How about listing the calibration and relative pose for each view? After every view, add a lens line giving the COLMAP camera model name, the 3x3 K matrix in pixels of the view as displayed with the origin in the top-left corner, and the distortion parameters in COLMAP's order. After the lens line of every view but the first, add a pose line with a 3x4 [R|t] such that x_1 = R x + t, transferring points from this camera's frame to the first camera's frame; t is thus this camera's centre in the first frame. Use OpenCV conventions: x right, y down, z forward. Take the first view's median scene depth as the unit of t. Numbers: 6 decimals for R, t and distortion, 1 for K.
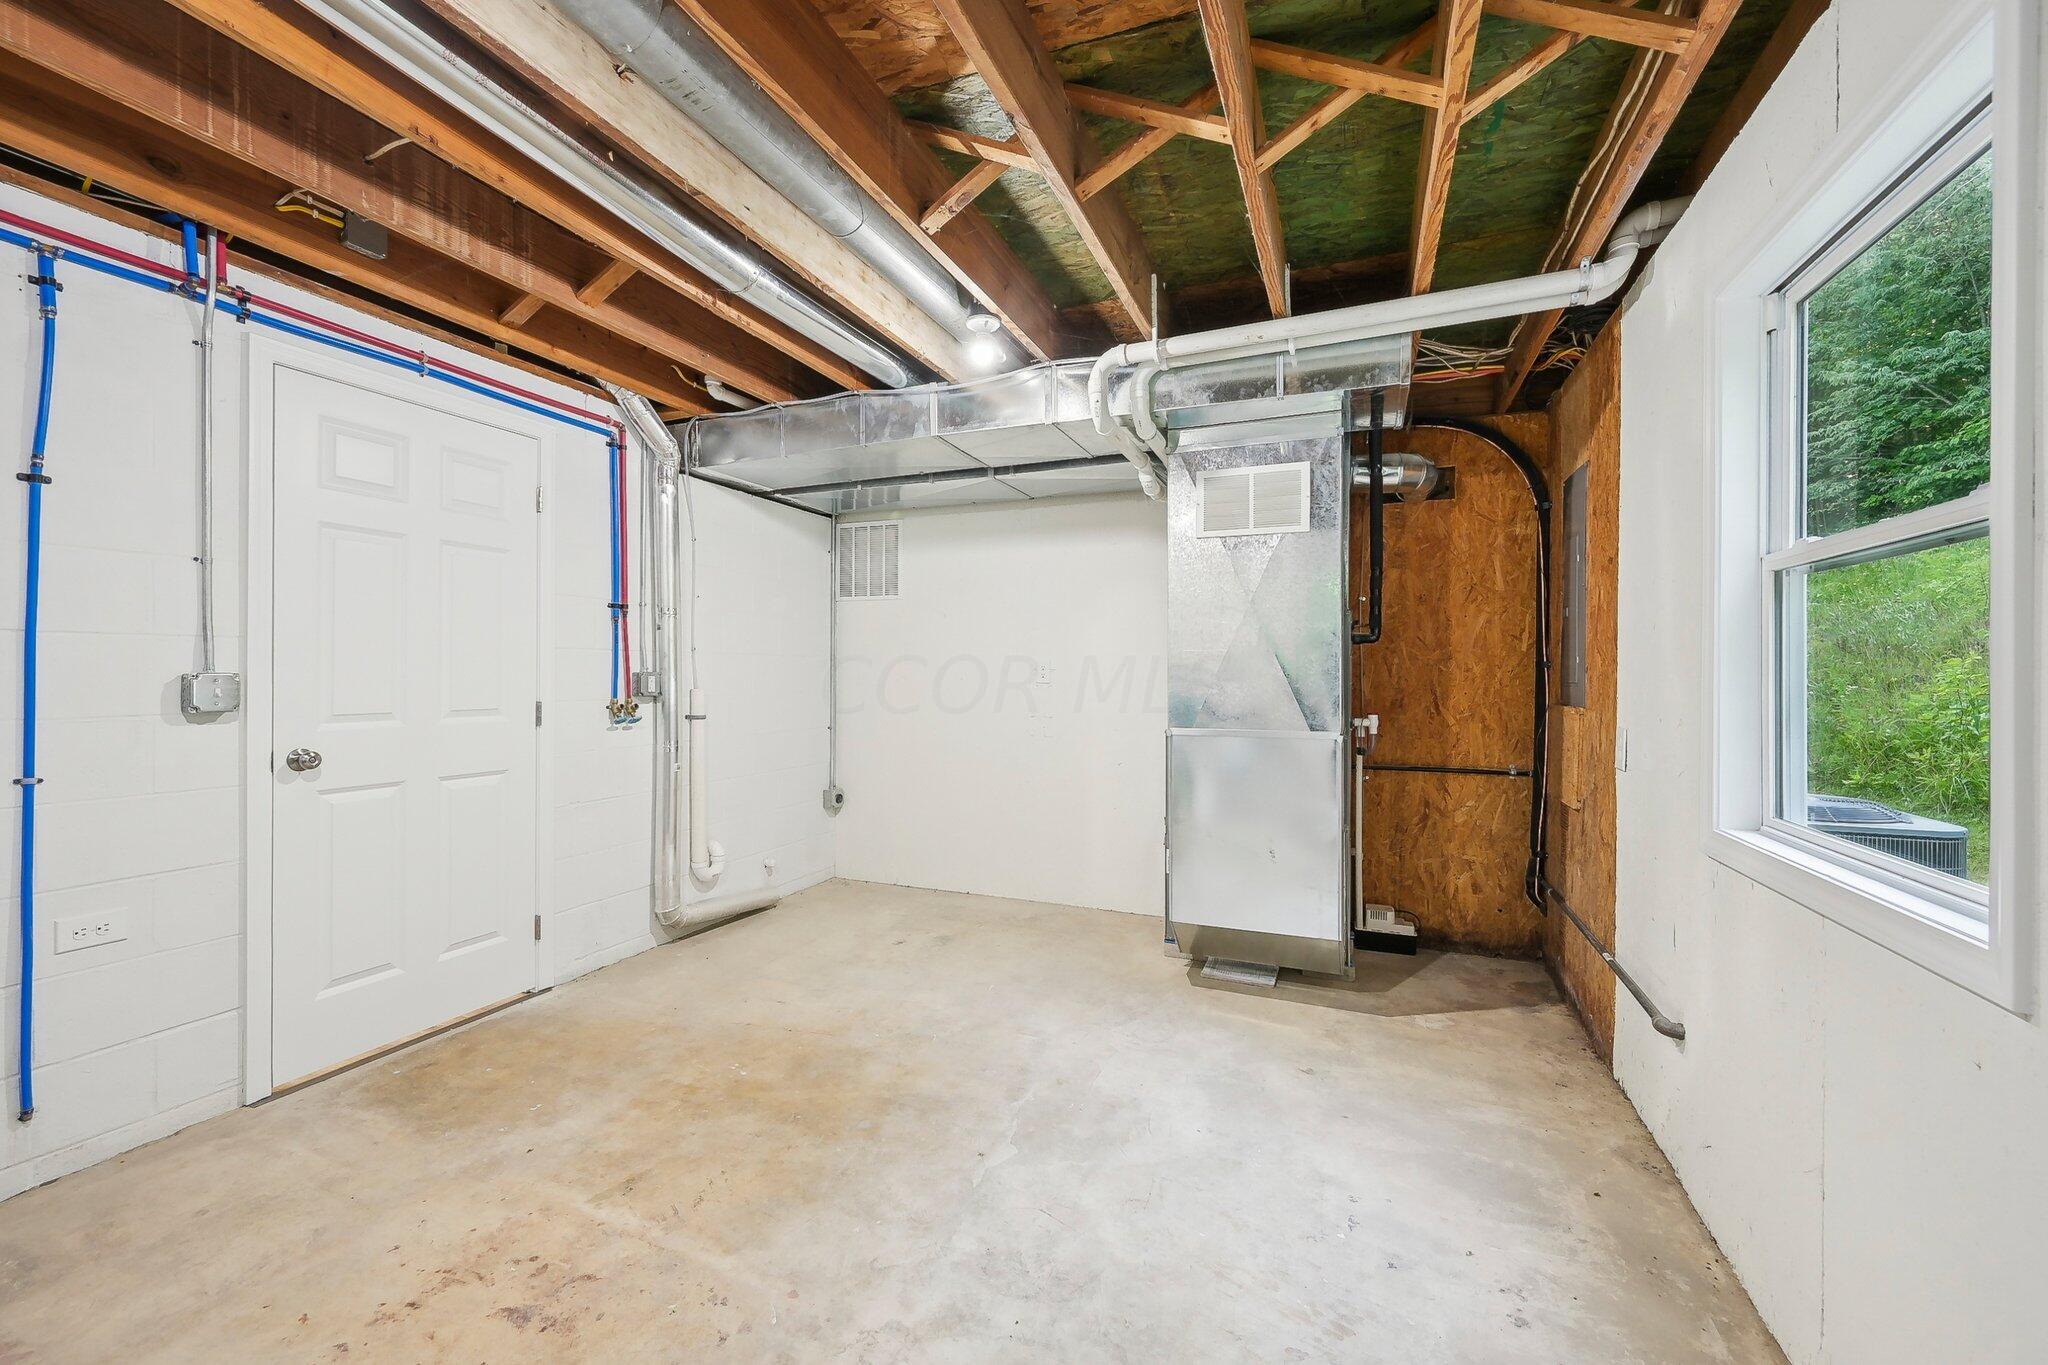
lens RADIAL K [[830.8, 0, 1022.9], [0, 830.8, 676.8], [0, 0, 1]] dist [0.001113, 0.000458]
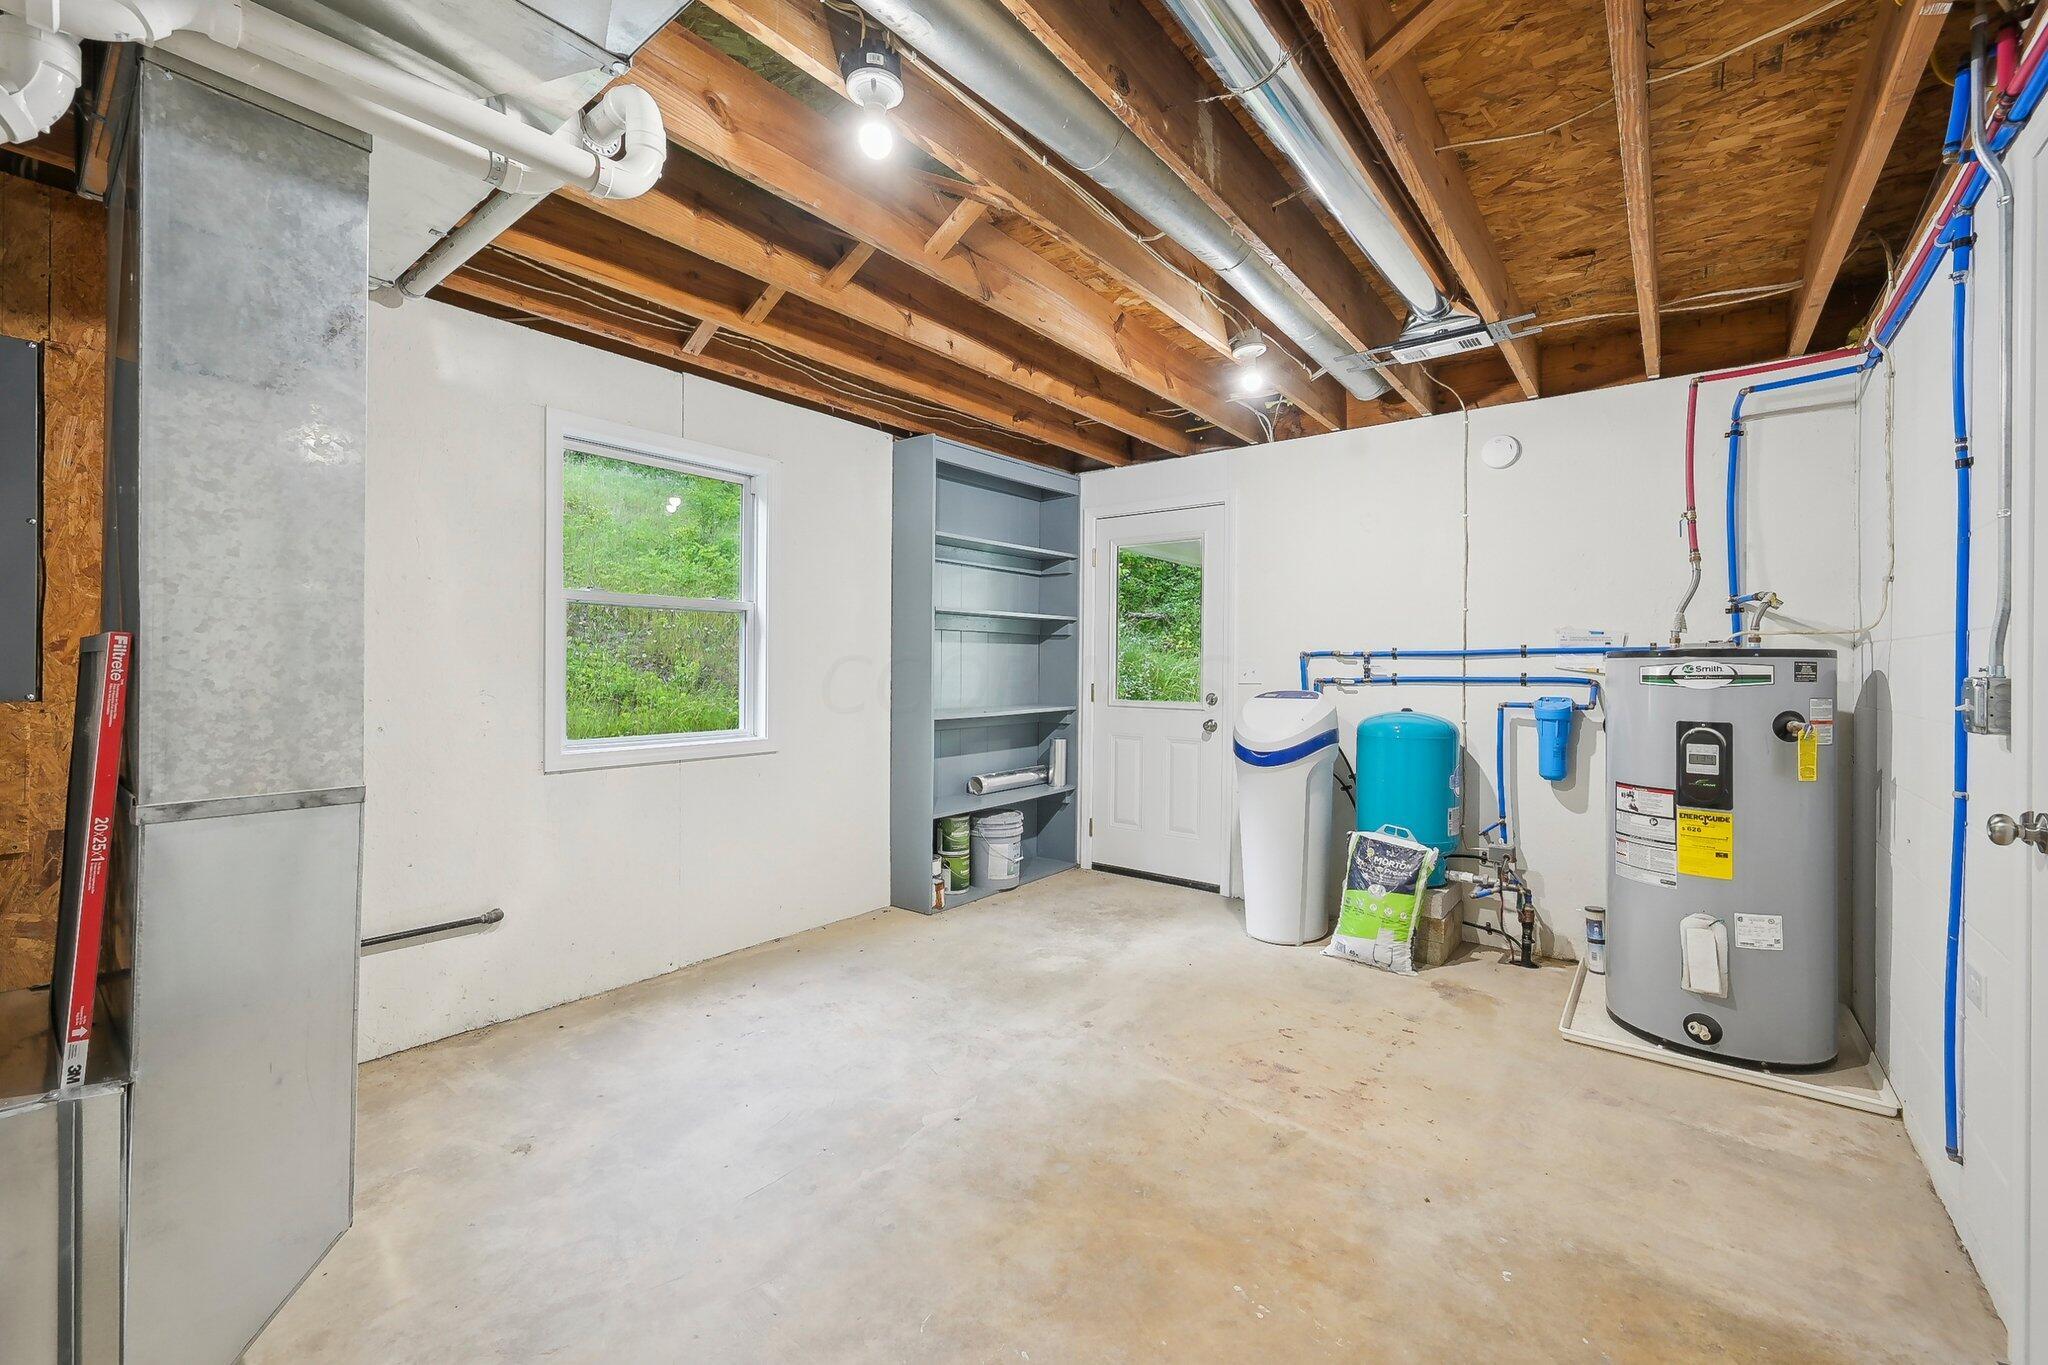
lens RADIAL K [[830.8, 0, 1022.3], [0, 830.8, 666.7], [0, 0, 1]] dist [0.001113, 0.000458]
pose [[-0.959821, -0.013373, 0.280293, -0.415796], [-0.011596, 0.999901, 0.007998, -0.009154], [-0.280372, 0.004427, -0.959881, 1.979127]]
